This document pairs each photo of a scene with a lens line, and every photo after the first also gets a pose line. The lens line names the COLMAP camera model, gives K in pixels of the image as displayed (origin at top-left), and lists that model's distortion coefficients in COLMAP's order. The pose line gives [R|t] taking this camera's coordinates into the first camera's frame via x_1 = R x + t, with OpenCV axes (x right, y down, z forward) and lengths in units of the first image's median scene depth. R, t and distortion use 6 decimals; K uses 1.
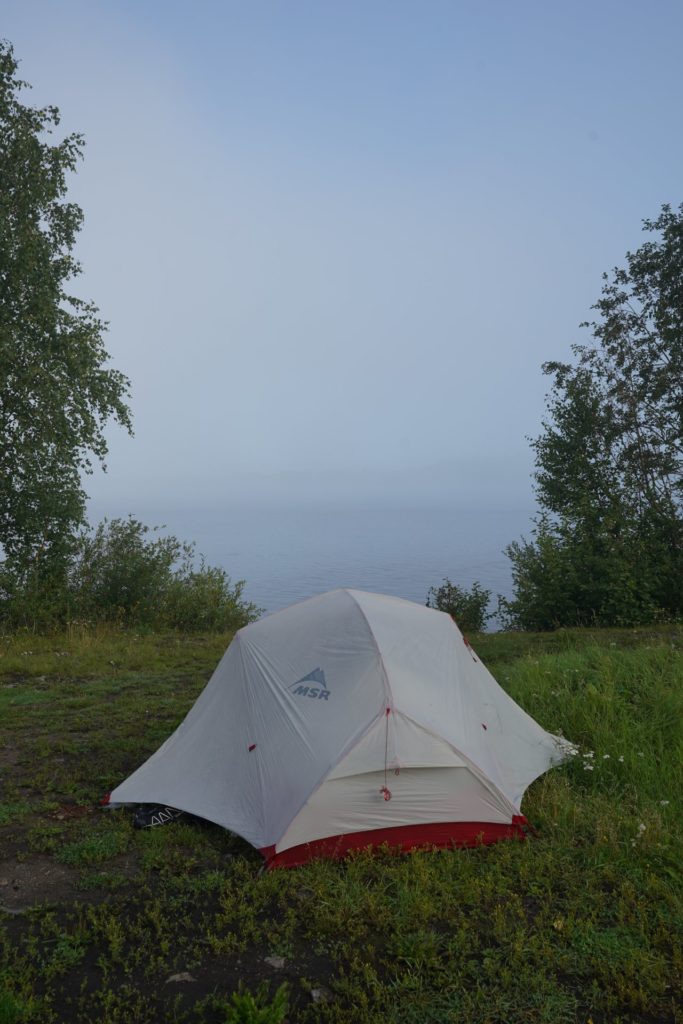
lens RADIAL K [[1012.3, 0, 331.3], [0, 1012.3, 528.7], [0, 0, 1]] dist [0.011205, 0.012153]
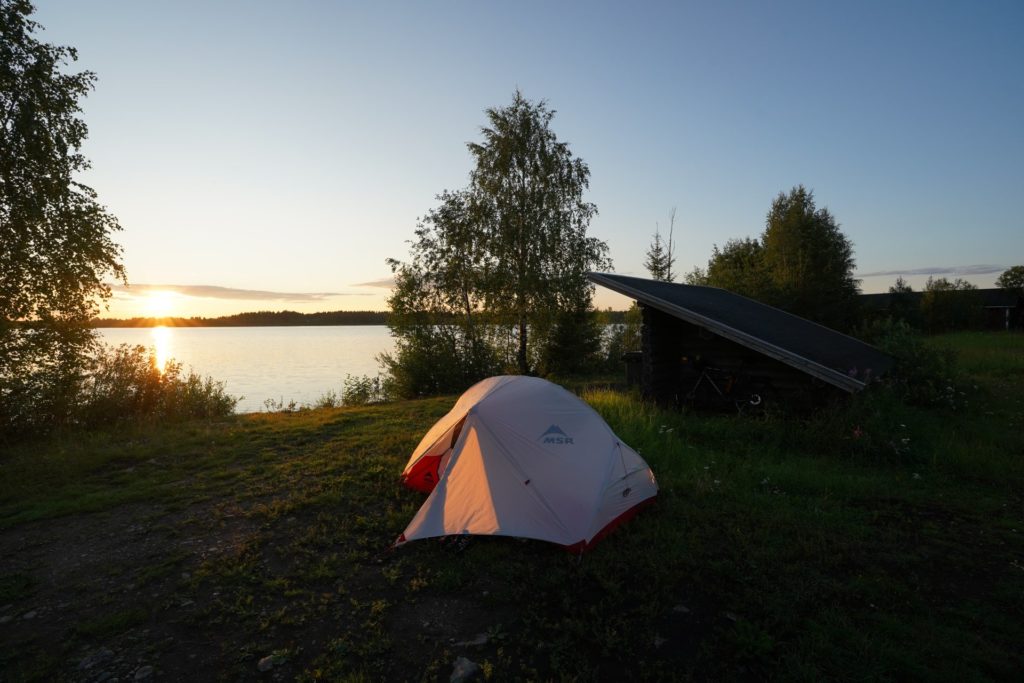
lens RADIAL K [[487.1, 0, 510.3], [0, 487.1, 323.0], [0, 0, 1]] dist [-0.003415, -0.000407]
pose [[0.813376, 0.003544, 0.581728, -0.163425], [0.022580, 0.999036, -0.037659, 0.000475], [-0.581300, 0.043766, 0.812511, 0.122990]]
